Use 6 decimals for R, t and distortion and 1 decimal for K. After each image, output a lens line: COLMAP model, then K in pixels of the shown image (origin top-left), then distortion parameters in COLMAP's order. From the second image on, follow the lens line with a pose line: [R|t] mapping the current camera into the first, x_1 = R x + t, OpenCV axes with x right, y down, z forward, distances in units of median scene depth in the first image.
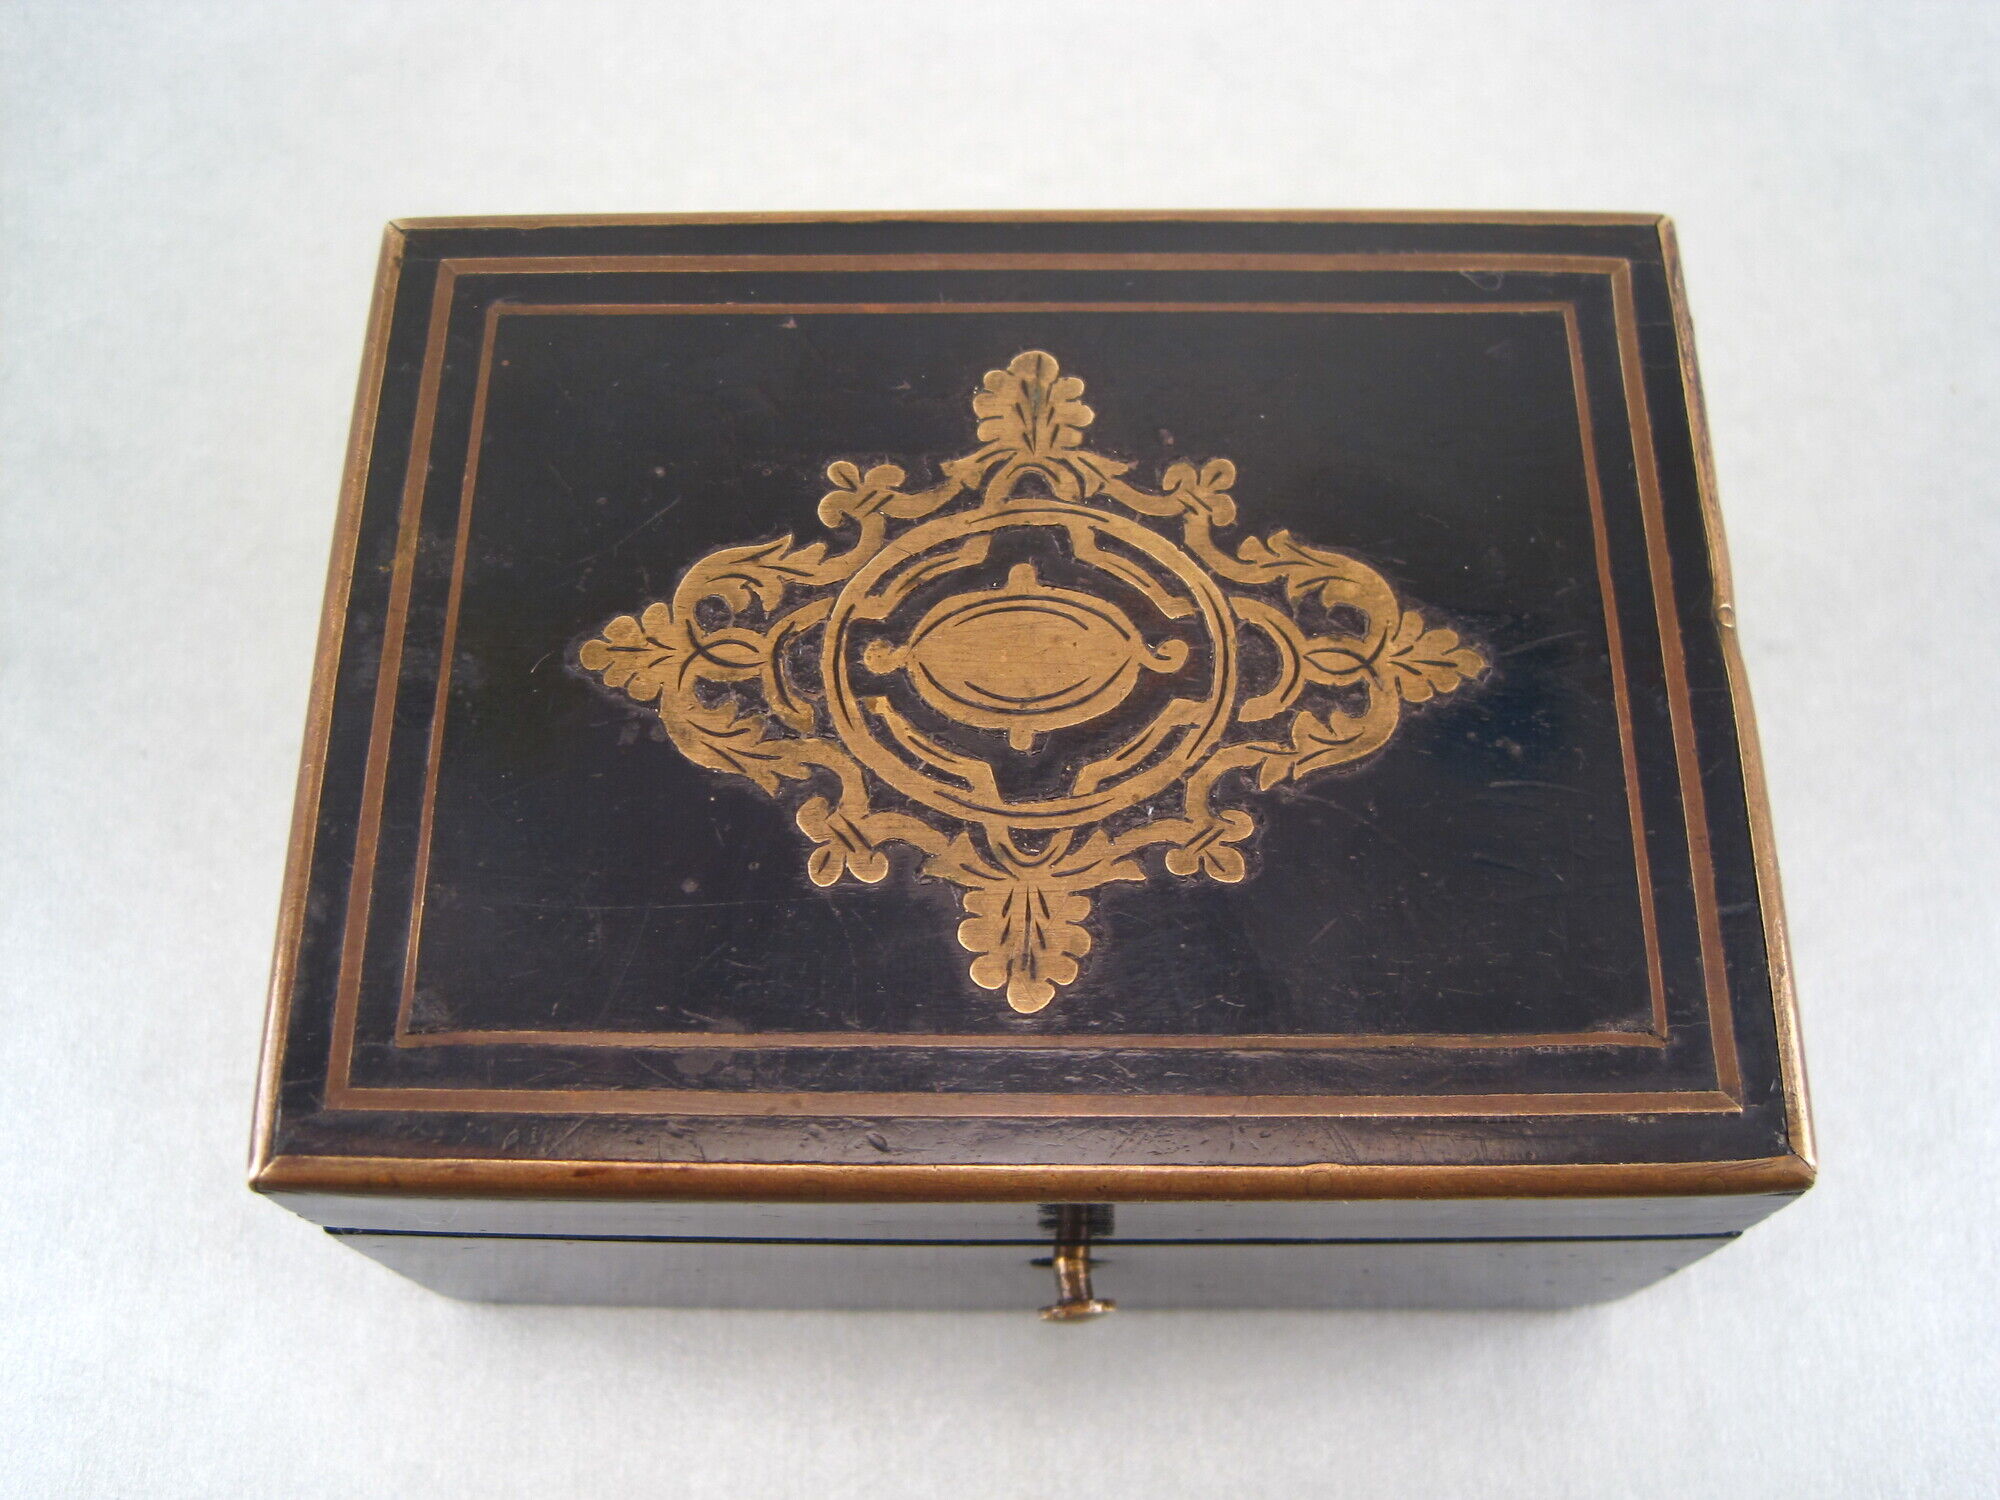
lens RADIAL K [[2049.0, 0, 972.3], [0, 2049.0, 744.8], [0, 0, 1]] dist [-0.139541, 0.014884]
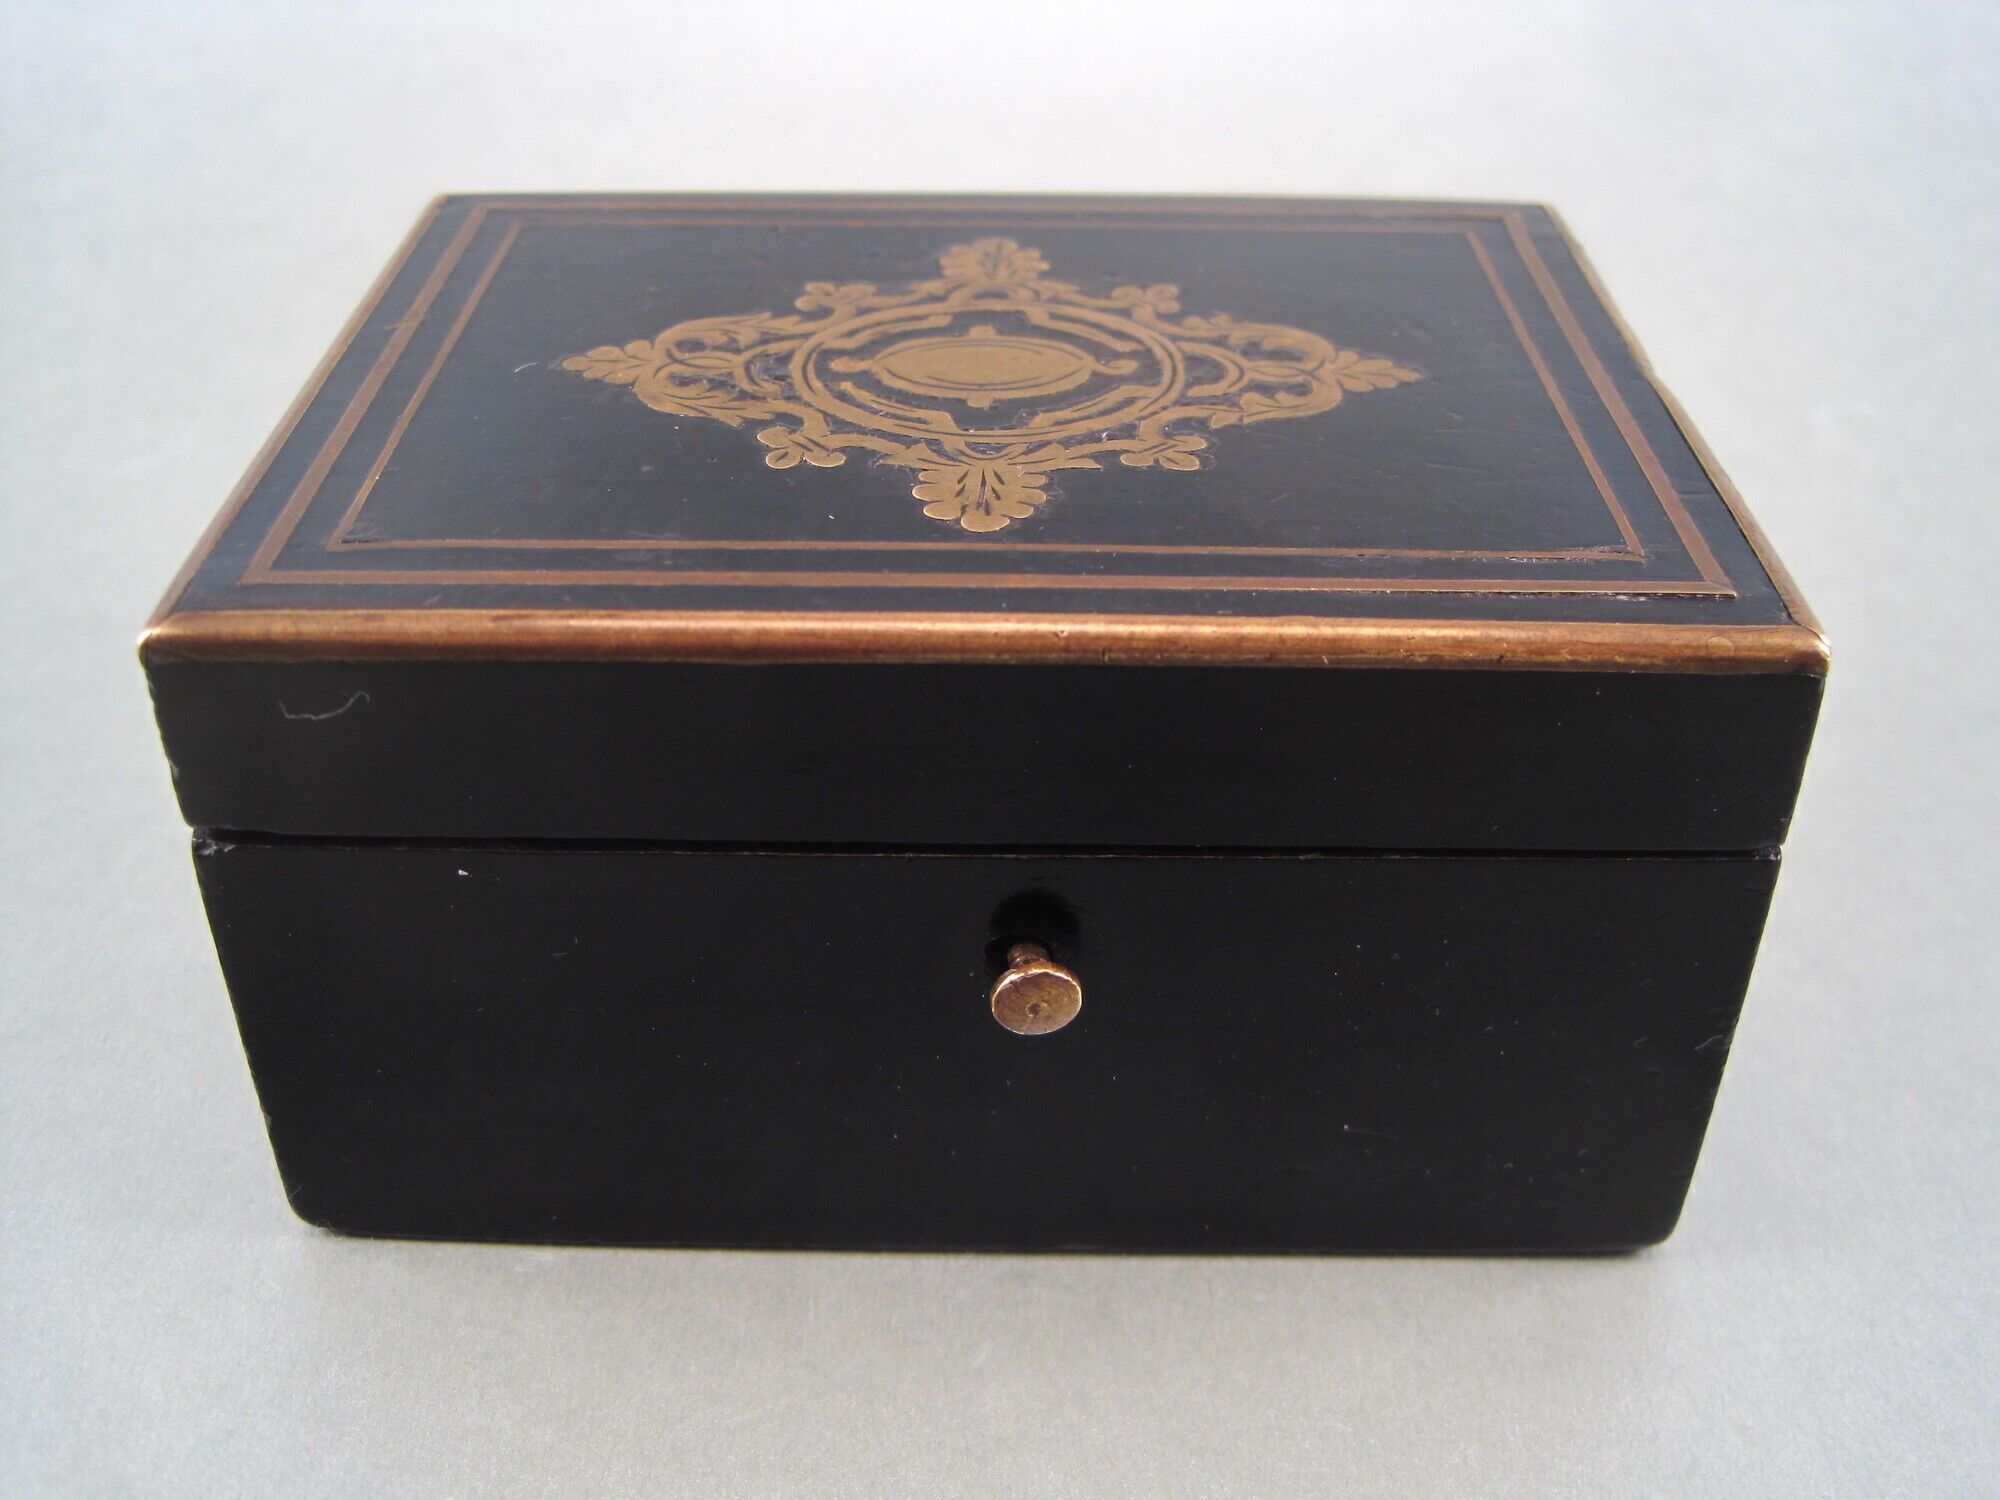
lens RADIAL K [[2049.0, 0, 972.3], [0, 2049.0, 744.8], [0, 0, 1]] dist [-0.139541, 0.014884]
pose [[0.999766, 0.020907, 0.005535, 0.018066], [-0.014660, 0.843283, -0.537270, 0.688198], [-0.015900, 0.537063, 0.843392, 0.218375]]
